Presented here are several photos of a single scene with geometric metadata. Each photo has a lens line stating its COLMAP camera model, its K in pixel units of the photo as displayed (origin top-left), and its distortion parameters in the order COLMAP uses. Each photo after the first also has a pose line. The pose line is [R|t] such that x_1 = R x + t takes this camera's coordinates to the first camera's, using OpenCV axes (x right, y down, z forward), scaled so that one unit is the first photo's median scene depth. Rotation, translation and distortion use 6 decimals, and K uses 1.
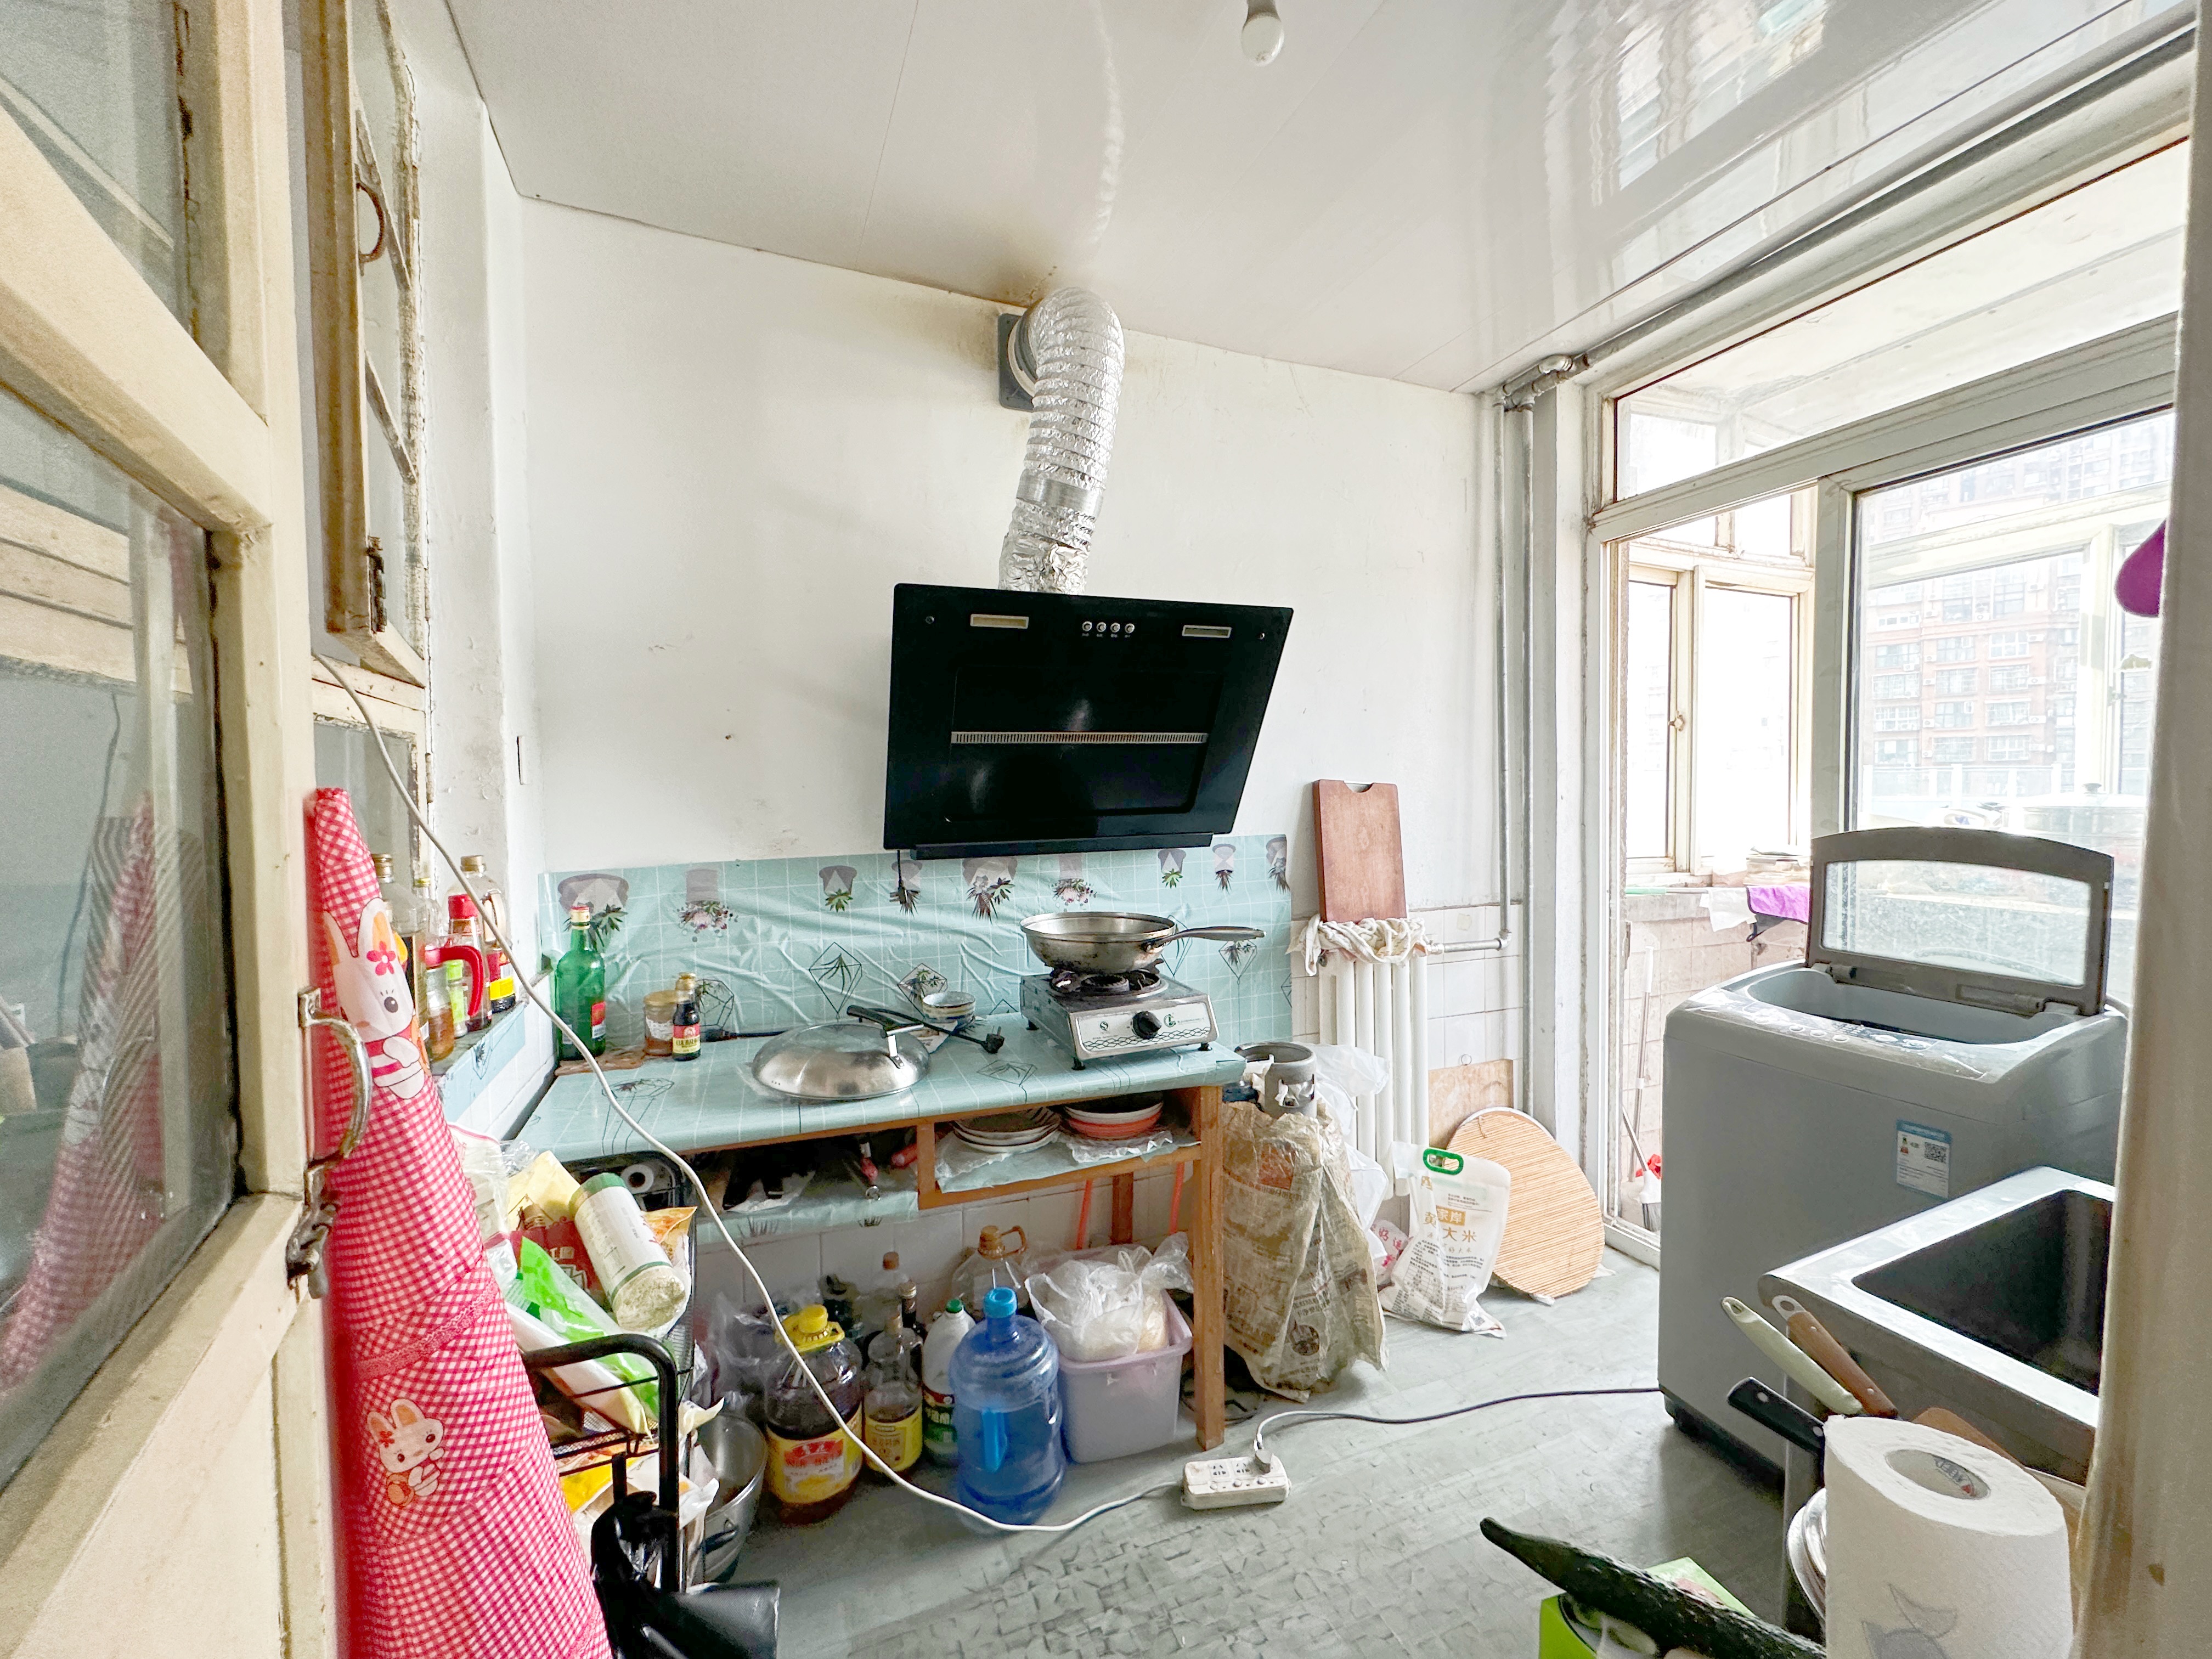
lens RADIAL K [[883.6, 0, 1108.9], [0, 883.6, 826.9], [0, 0, 1]] dist [-0.000087, -0.000022]
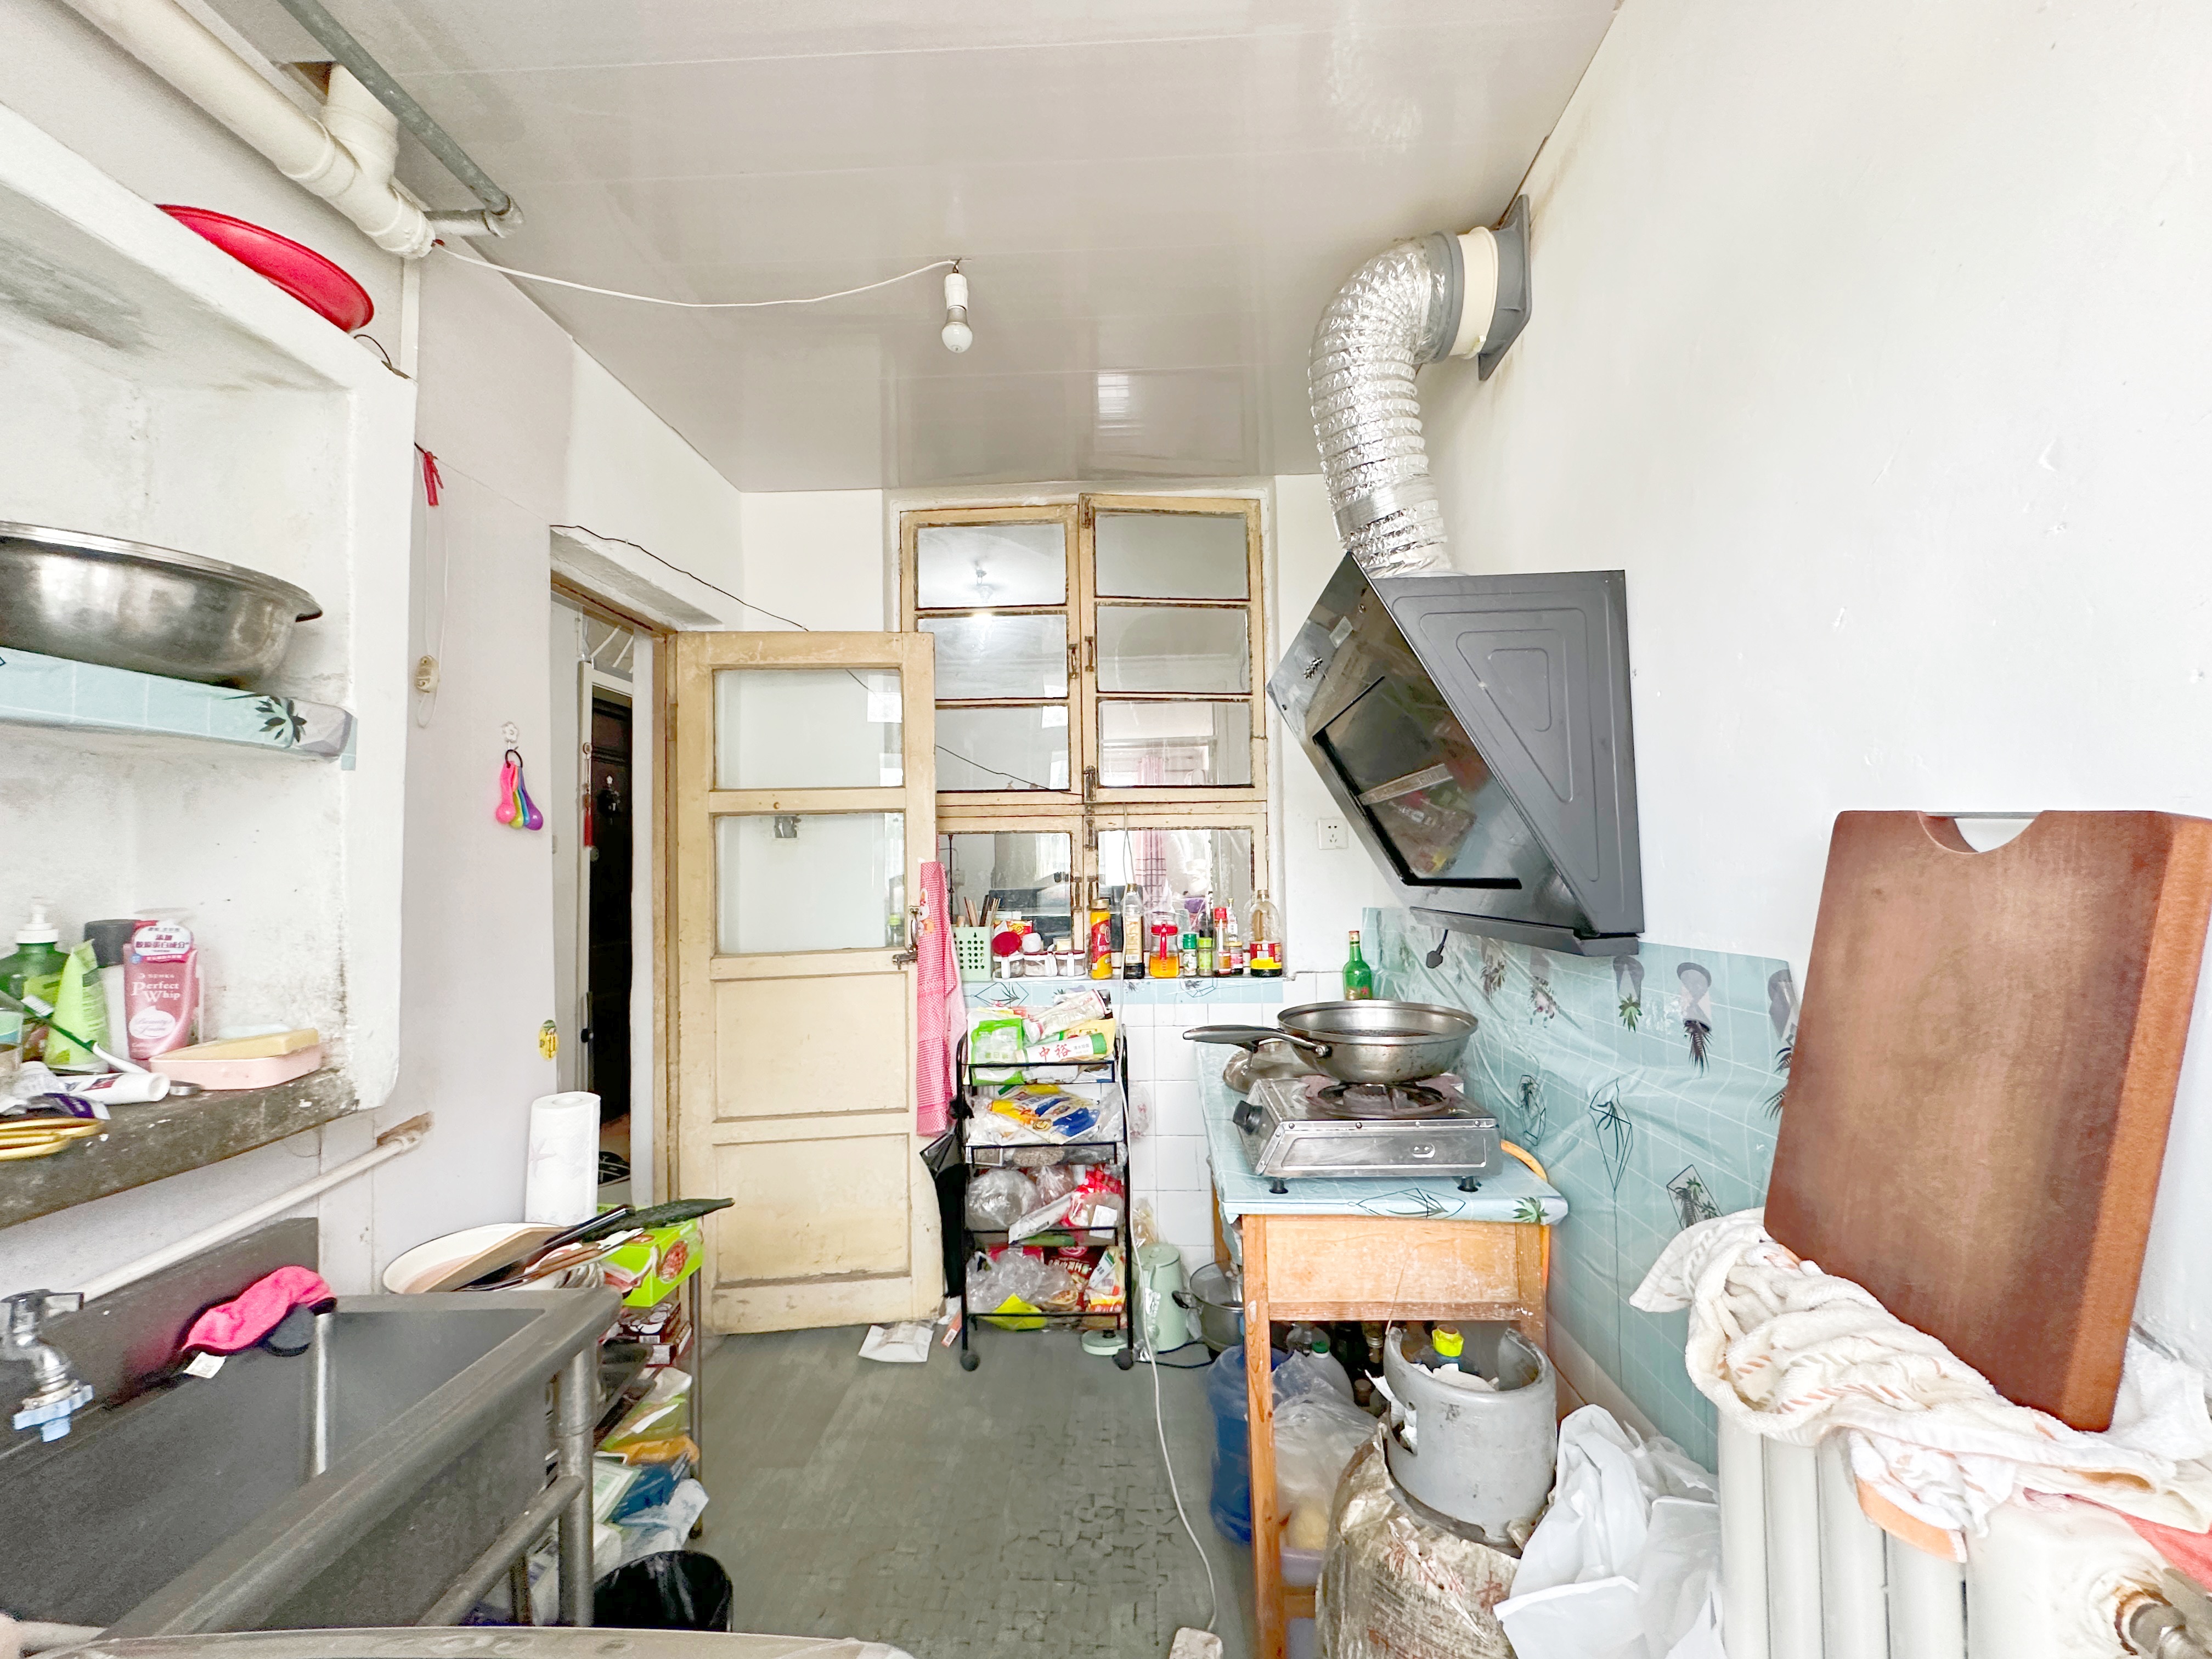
lens RADIAL K [[883.6, 0, 1112.9], [0, 883.6, 828.5], [0, 0, 1]] dist [-0.000087, -0.000022]
pose [[-0.405097, -0.015575, -0.914141, 0.675570], [-0.011814, 0.999861, -0.011800, -0.042334], [0.914197, 0.006020, -0.405225, 0.905603]]
